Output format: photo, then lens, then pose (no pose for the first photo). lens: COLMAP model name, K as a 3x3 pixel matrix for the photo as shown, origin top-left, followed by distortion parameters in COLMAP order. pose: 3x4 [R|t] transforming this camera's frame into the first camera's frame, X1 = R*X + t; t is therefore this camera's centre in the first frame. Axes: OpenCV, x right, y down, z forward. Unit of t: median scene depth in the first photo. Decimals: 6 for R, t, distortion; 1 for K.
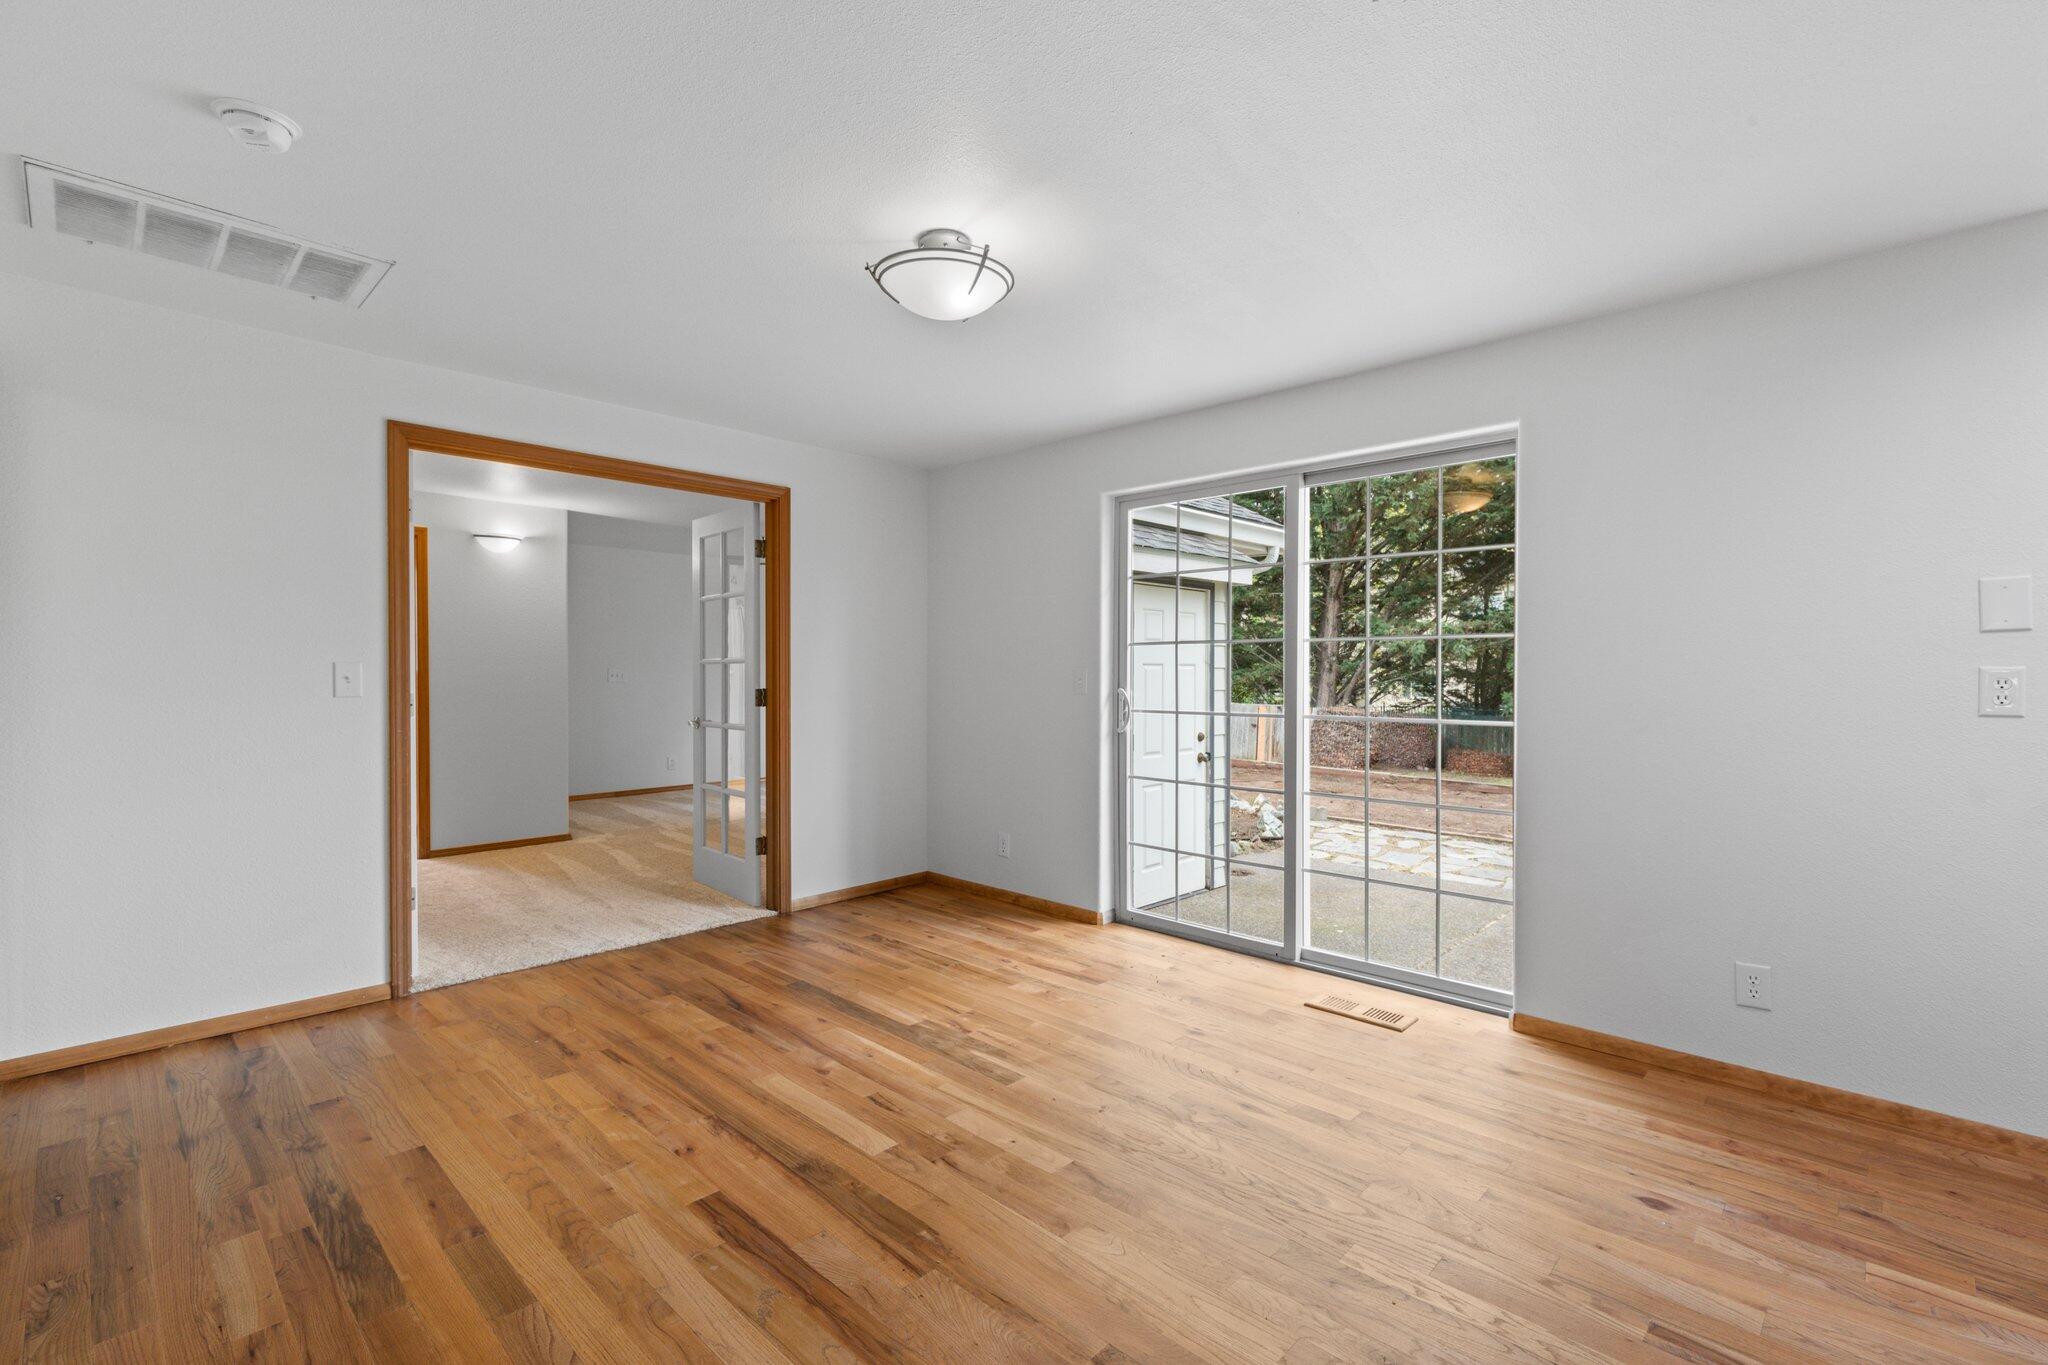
lens RADIAL K [[915.7, 0, 1021.1], [0, 915.7, 677.1], [0, 0, 1]] dist [0.004428, 0.000690]
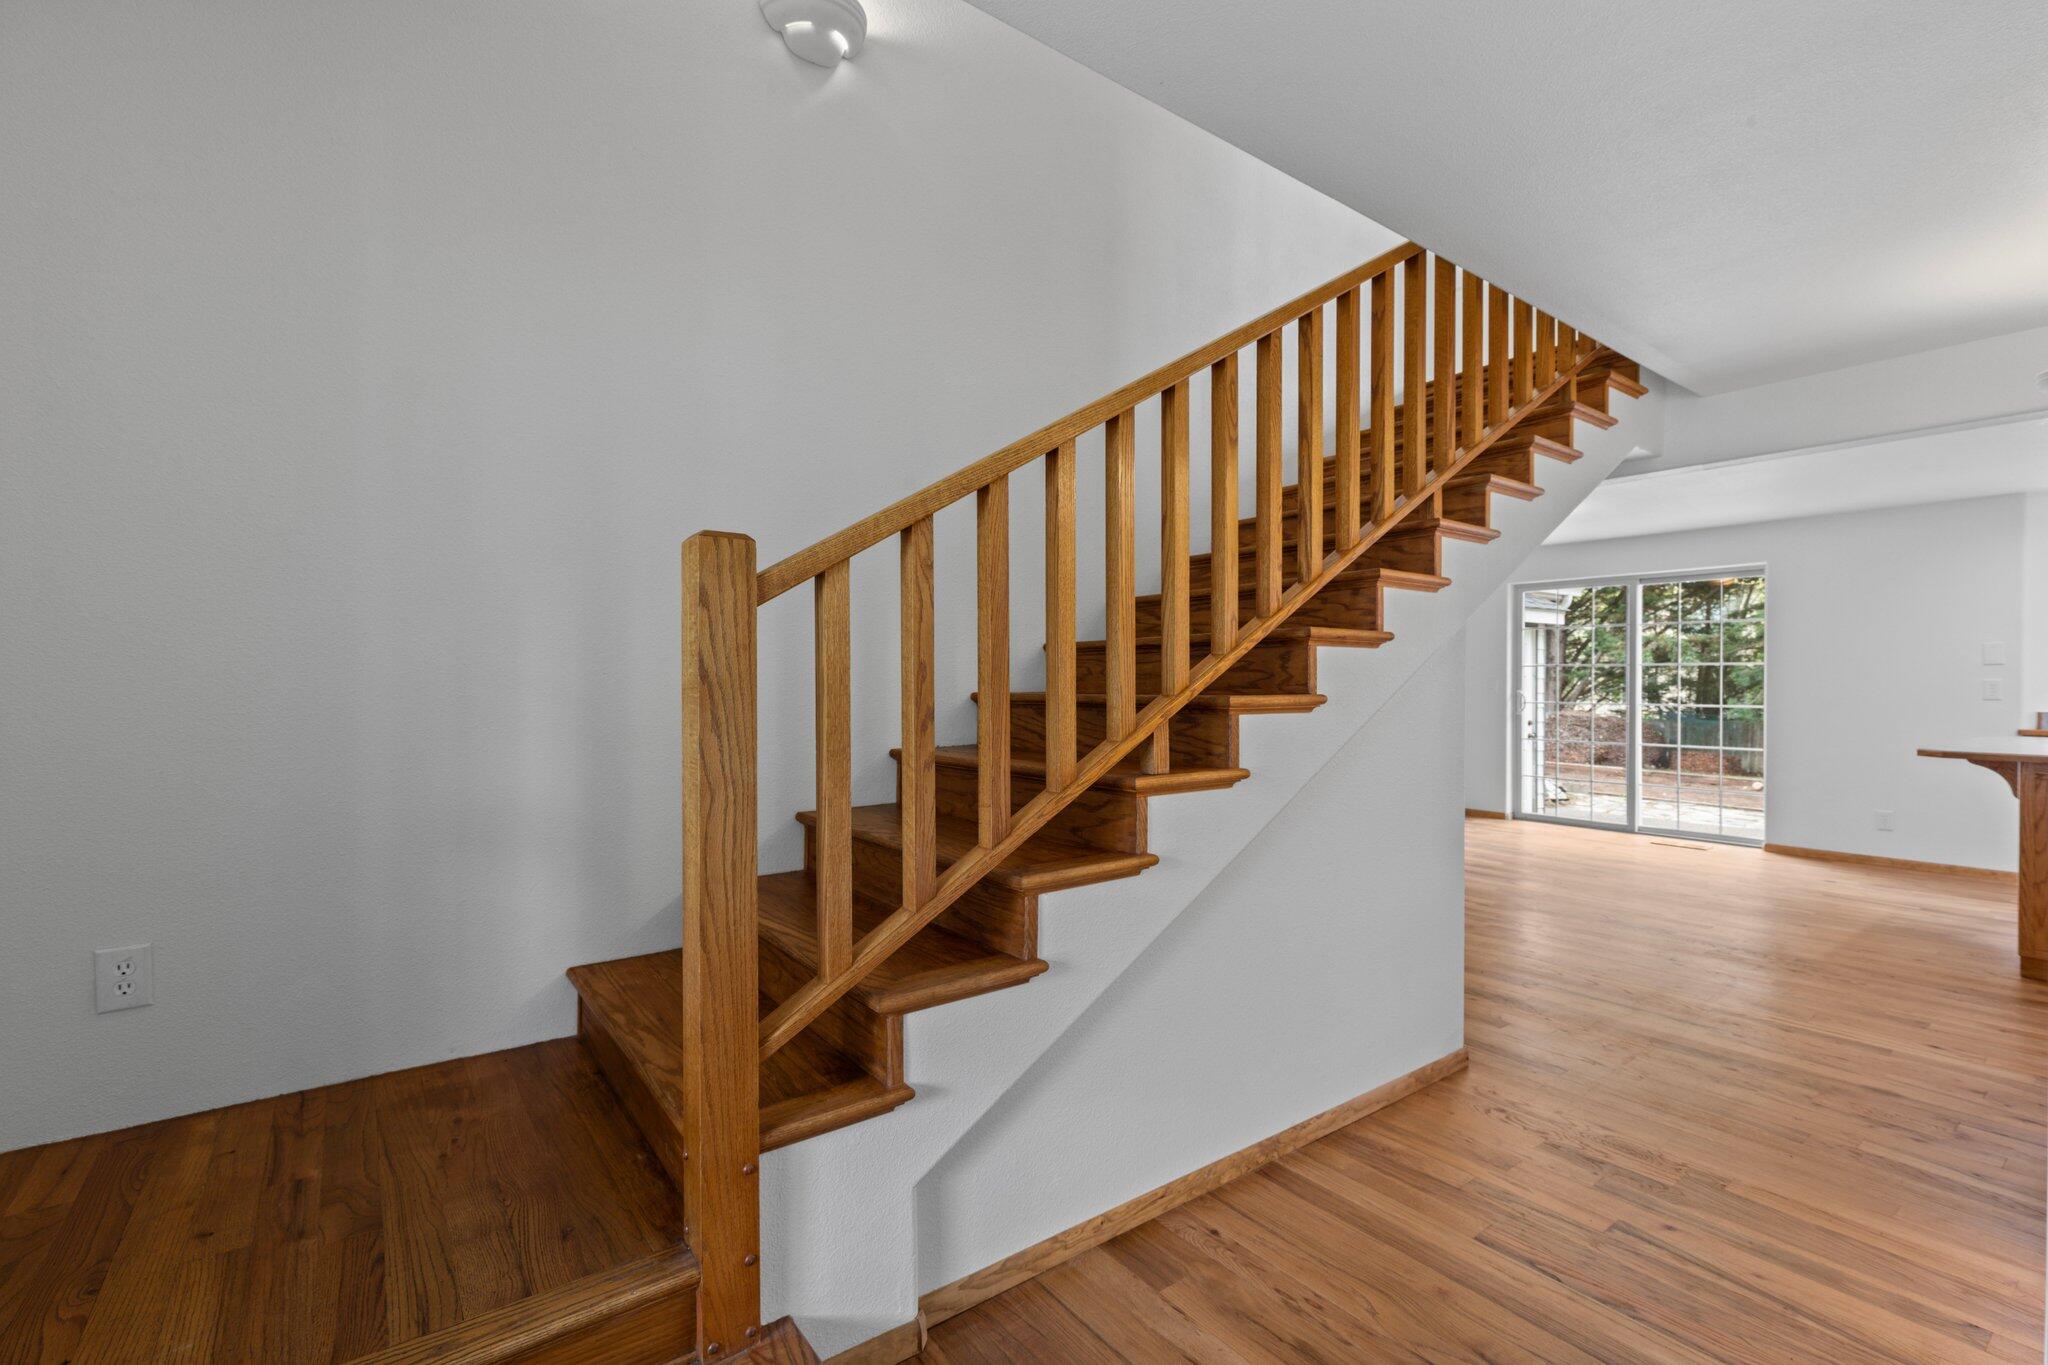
lens RADIAL K [[915.7, 0, 1039.1], [0, 915.7, 688.2], [0, 0, 1]] dist [0.004428, 0.000690]
pose [[0.989028, -0.000575, -0.147726, -0.519750], [0.000881, 0.999998, 0.002001, 0.003805], [0.147725, -0.002109, 0.989026, -0.867275]]
